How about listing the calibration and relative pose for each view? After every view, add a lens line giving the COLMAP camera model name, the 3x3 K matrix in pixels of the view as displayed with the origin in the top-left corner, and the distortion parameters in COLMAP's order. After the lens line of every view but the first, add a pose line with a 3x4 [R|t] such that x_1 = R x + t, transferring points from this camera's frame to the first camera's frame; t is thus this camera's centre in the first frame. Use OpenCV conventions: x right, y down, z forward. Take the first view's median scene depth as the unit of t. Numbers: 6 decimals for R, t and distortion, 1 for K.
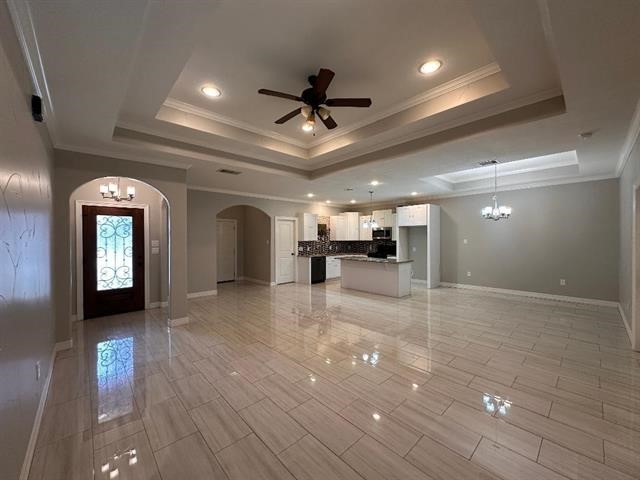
lens RADIAL K [[253.6, 0, 318.4], [0, 253.6, 238.9], [0, 0, 1]] dist [0.000005, -0.000685]
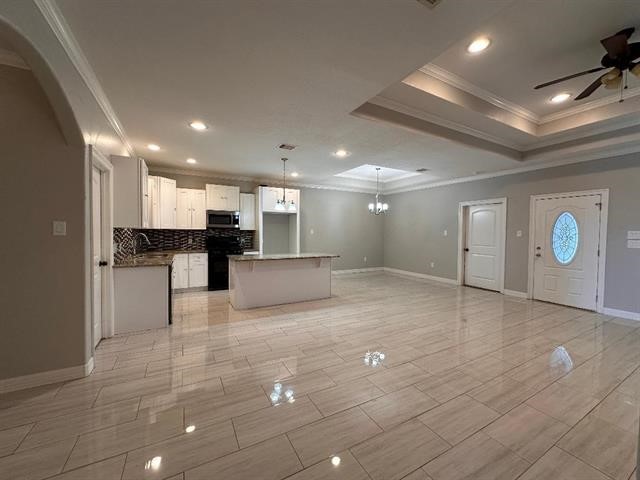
lens RADIAL K [[253.6, 0, 320.8], [0, 253.6, 235.3], [0, 0, 1]] dist [0.000005, -0.000685]
pose [[0.237261, -0.003621, 0.971439, -0.403525], [-0.012144, 0.999904, 0.006693, 0.015464], [-0.971370, -0.013385, 0.237194, 0.658678]]
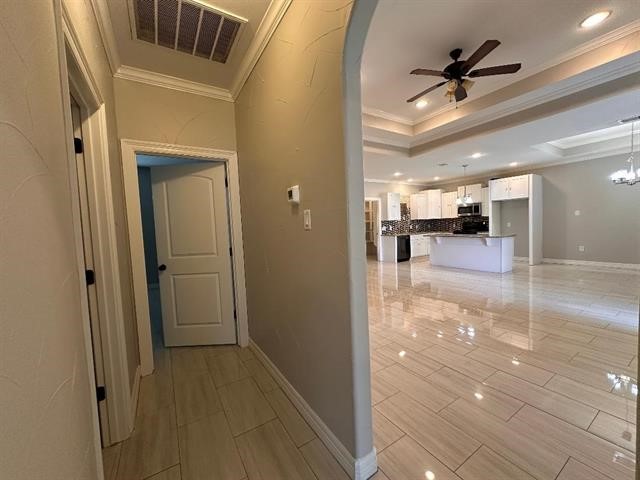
lens RADIAL K [[253.6, 0, 320.5], [0, 253.6, 241.5], [0, 0, 1]] dist [0.000005, -0.000685]
pose [[0.982064, -0.025925, -0.186760, -0.143109], [0.038593, 0.997170, 0.064515, 0.016798], [0.184559, -0.070566, 0.980285, -0.059302]]
